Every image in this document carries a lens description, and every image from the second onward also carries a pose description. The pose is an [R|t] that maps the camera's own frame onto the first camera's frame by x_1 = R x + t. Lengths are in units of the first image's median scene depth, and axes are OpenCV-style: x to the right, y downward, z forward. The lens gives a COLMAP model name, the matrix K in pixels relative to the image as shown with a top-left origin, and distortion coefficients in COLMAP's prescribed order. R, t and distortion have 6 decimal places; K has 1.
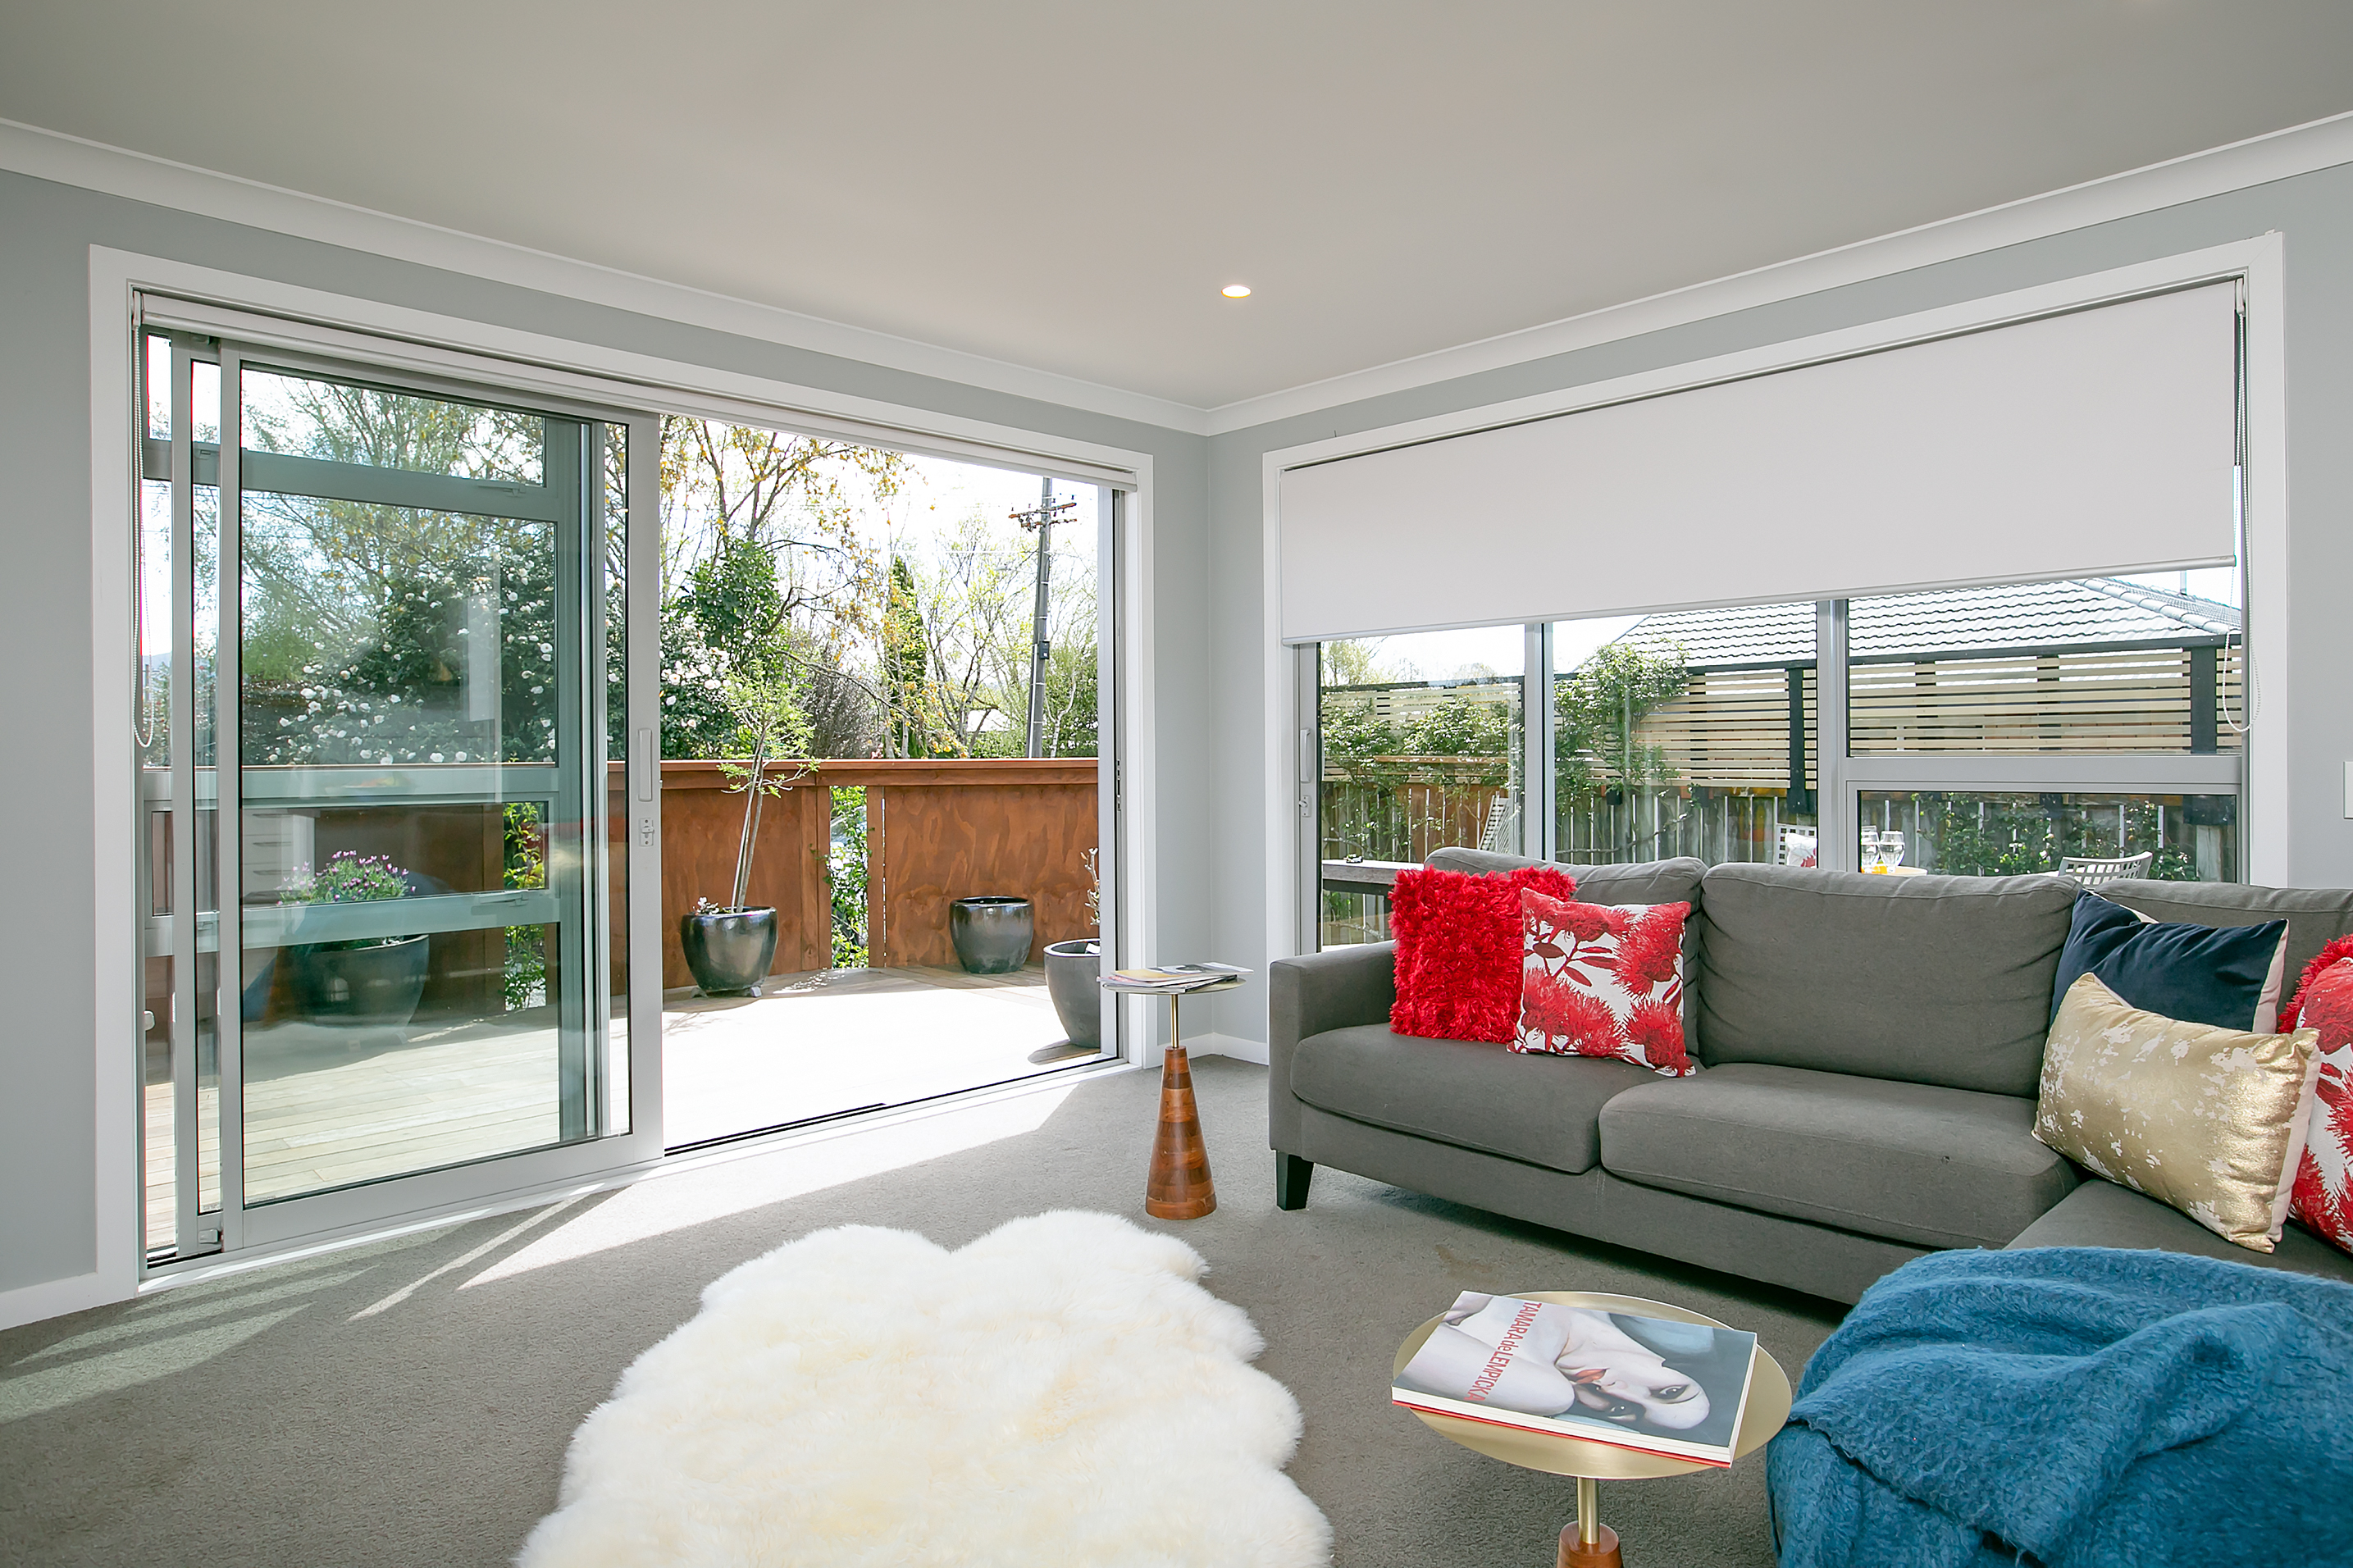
lens RADIAL K [[1351.8, 0, 1167.7], [0, 1351.8, 758.4], [0, 0, 1]] dist [0.002206, 0.000917]
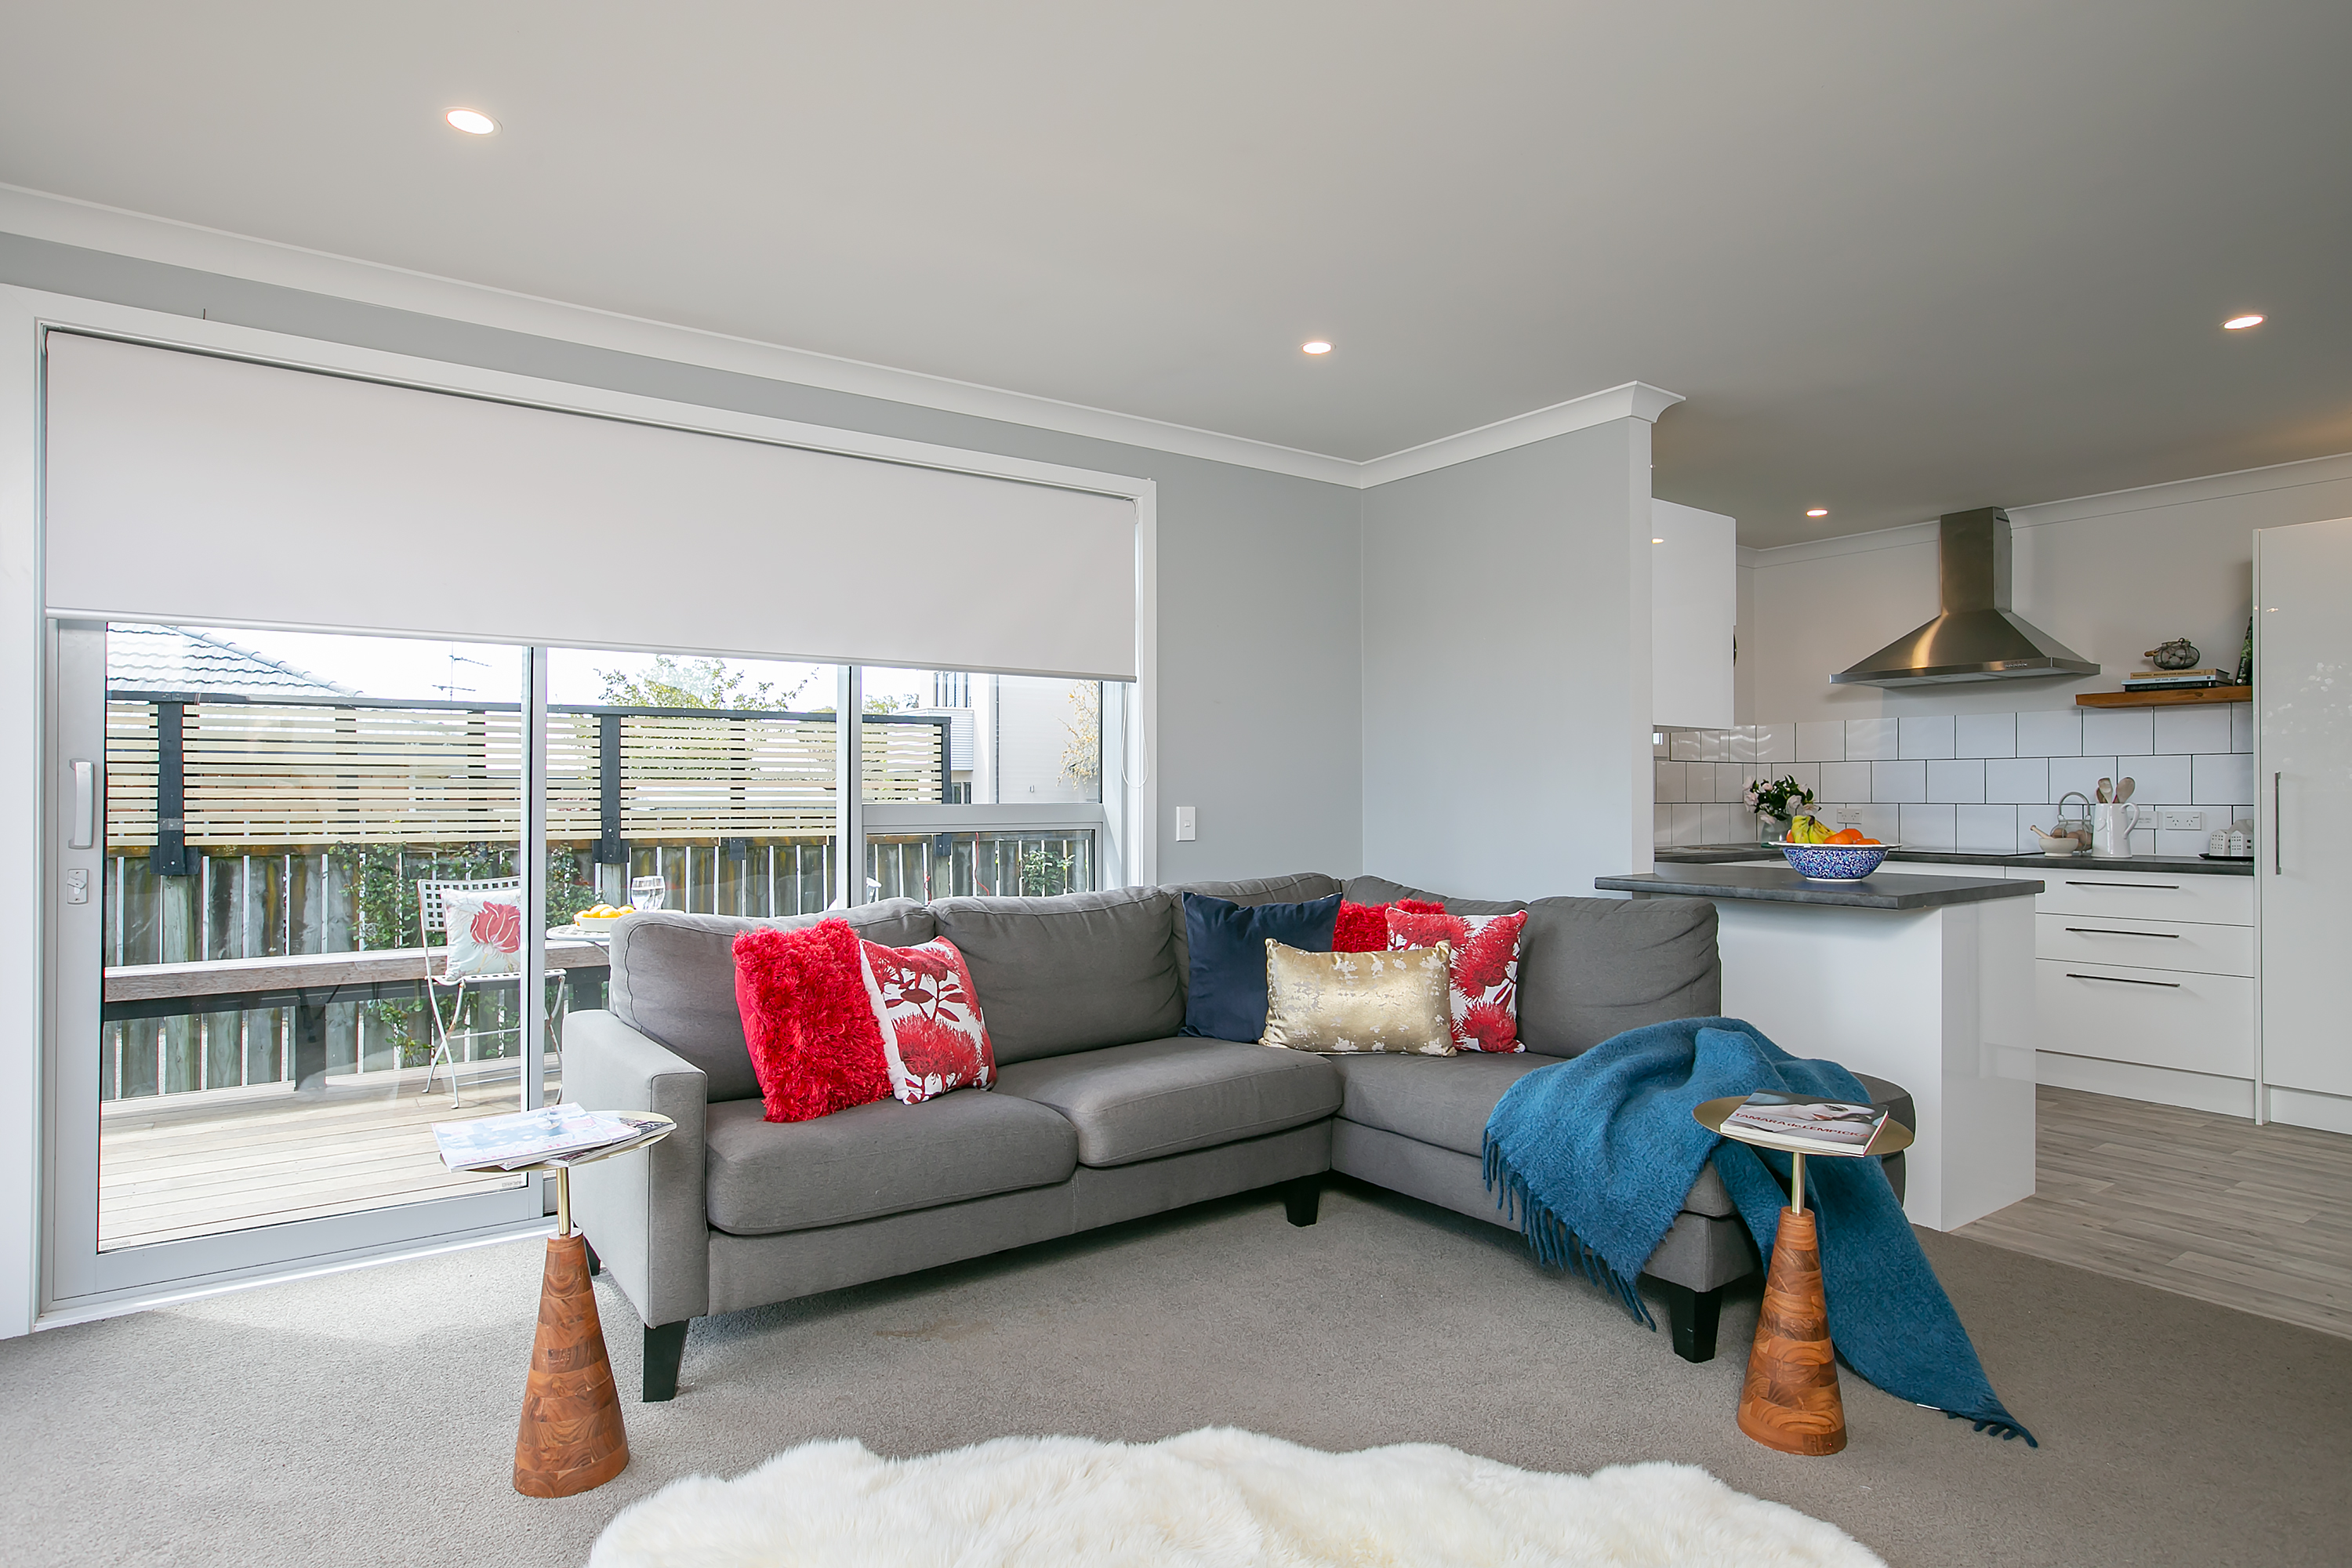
lens RADIAL K [[1351.3, 0, 1179.4], [0, 1351.3, 795.8], [0, 0, 1]] dist [0.002206, 0.000917]
pose [[0.136275, 0.006582, 0.990649, -0.511005], [0.005539, 0.999957, -0.007406, 0.001111], [-0.990656, 0.006496, 0.136232, 0.494520]]
